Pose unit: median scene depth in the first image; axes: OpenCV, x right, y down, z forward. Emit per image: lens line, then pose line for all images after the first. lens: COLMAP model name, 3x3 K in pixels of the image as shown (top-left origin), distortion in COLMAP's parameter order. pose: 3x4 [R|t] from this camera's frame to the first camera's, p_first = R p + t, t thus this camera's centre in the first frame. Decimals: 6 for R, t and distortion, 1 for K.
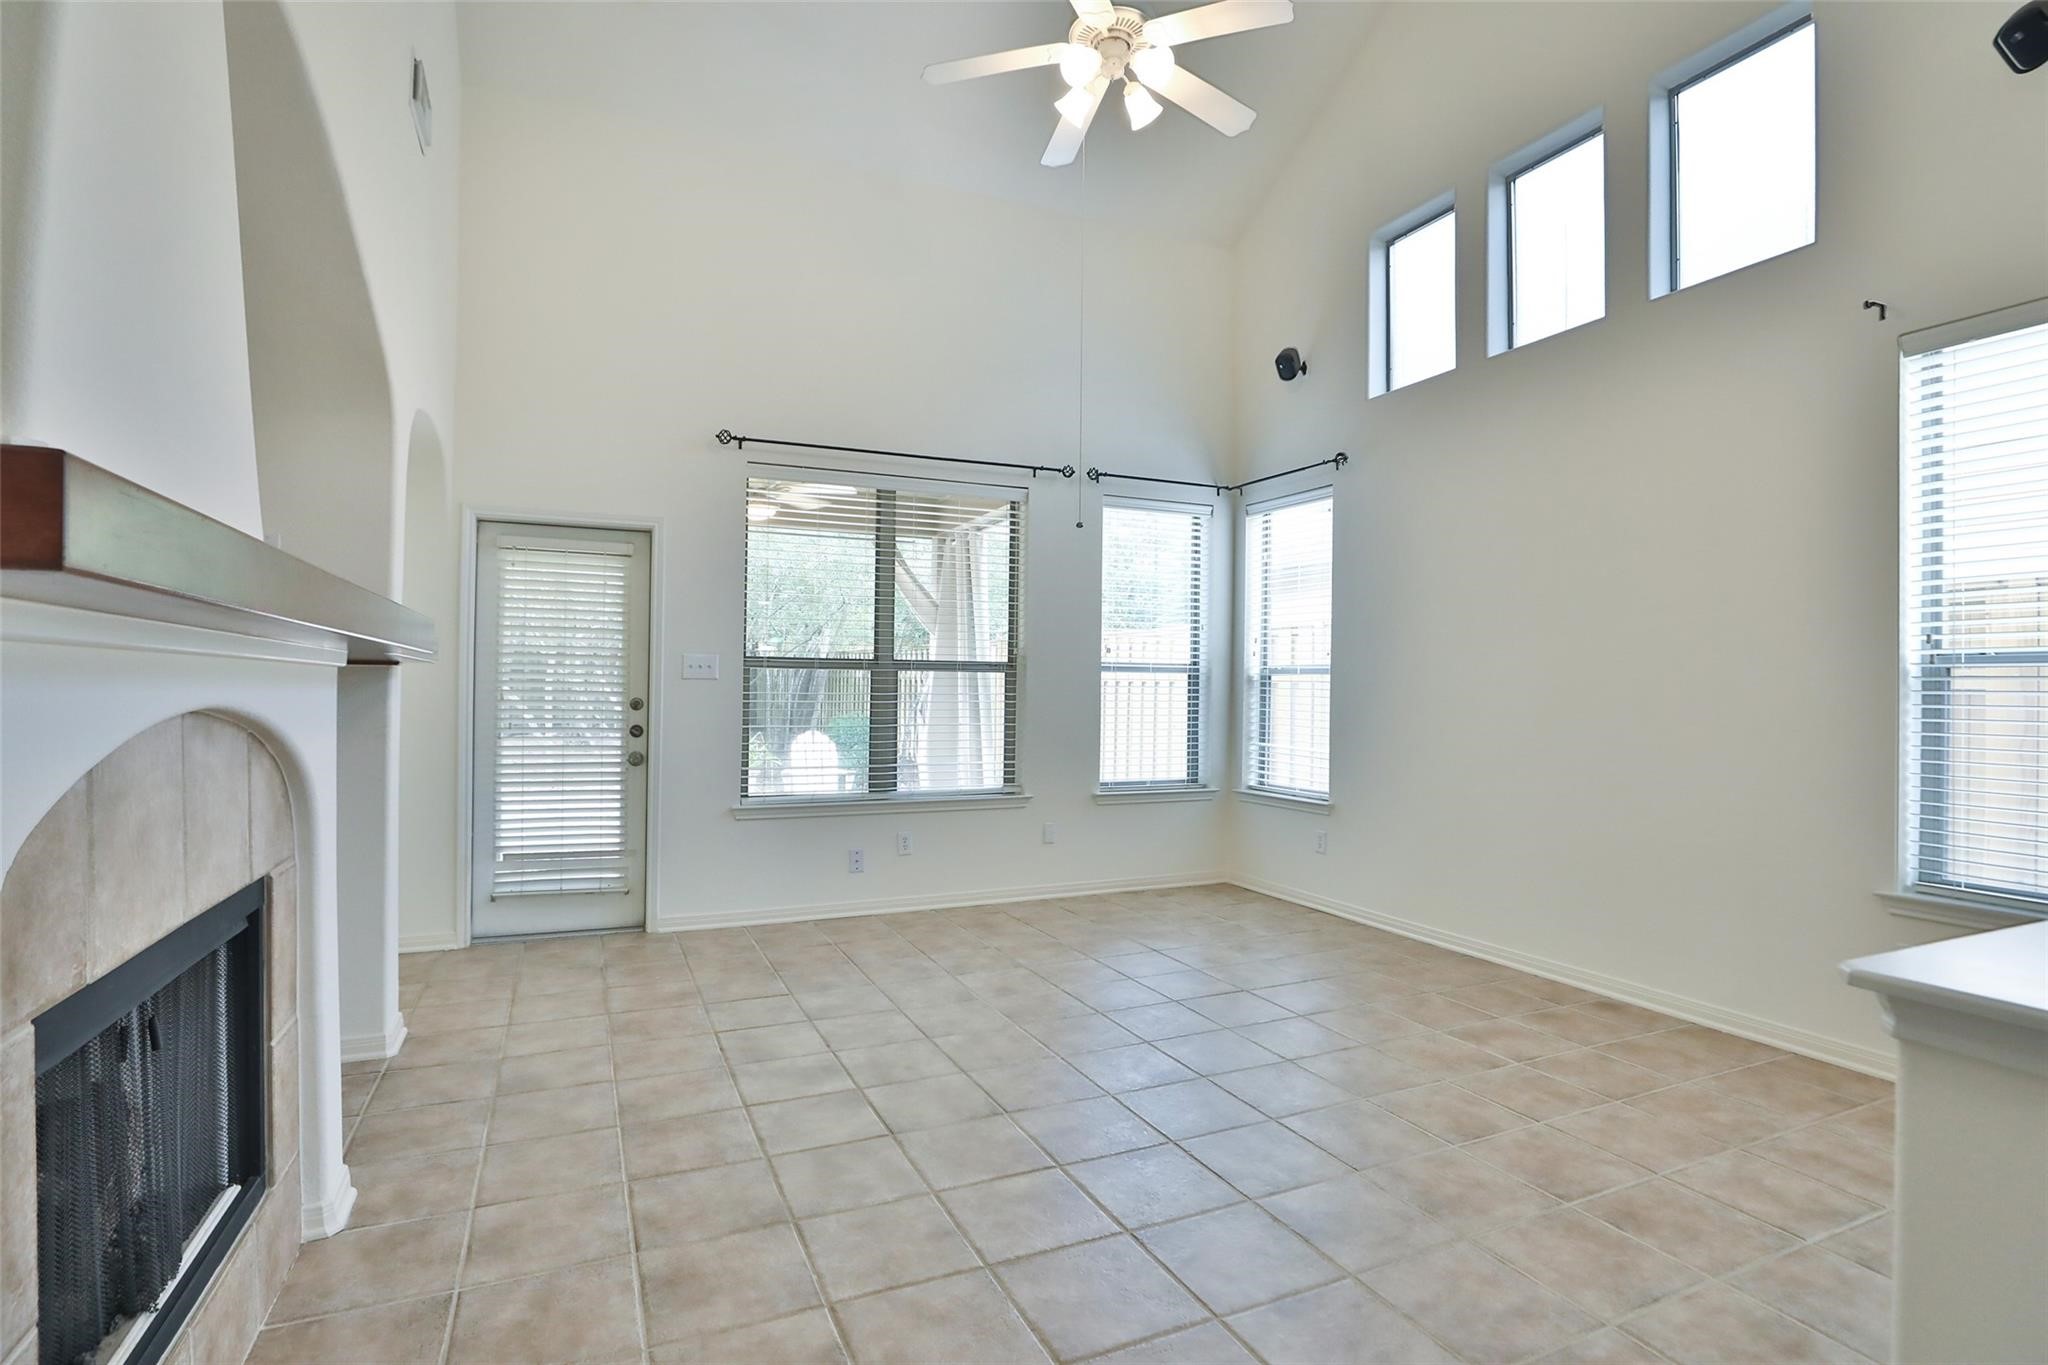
lens RADIAL K [[987.8, 0, 1024.0], [0, 987.8, 682.5], [0, 0, 1]] dist [-0.048233, 0.013421]
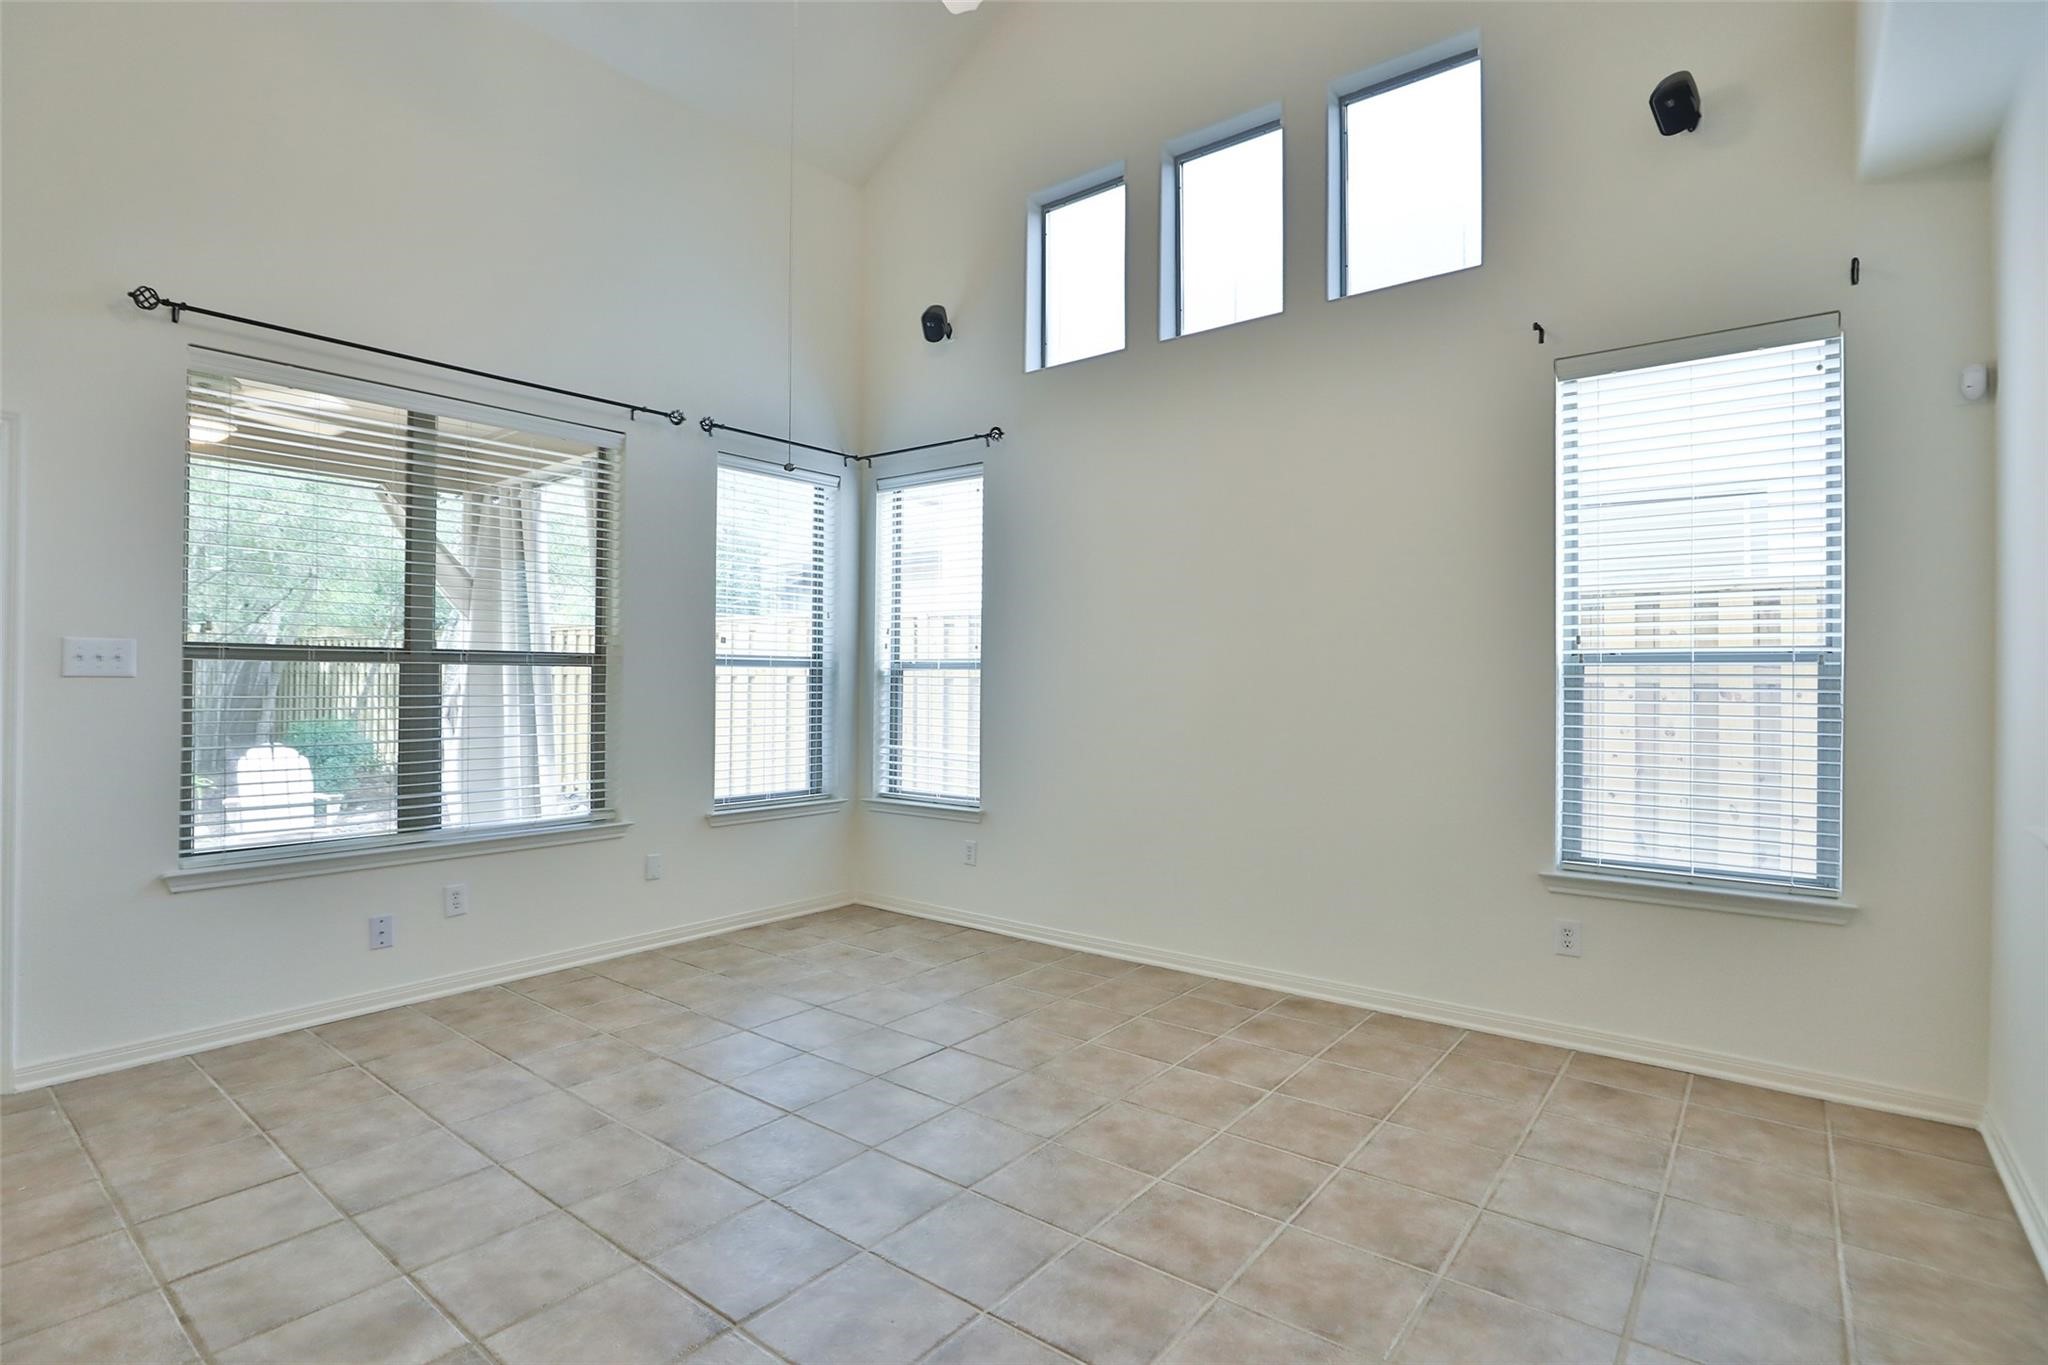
lens RADIAL K [[987.8, 0, 1024.0], [0, 987.8, 682.5], [0, 0, 1]] dist [-0.048233, 0.013421]
pose [[0.889179, -0.004706, 0.457535, -0.081356], [0.001106, 0.999966, 0.008136, -0.003938], [-0.457558, -0.006729, 0.889154, 0.182651]]
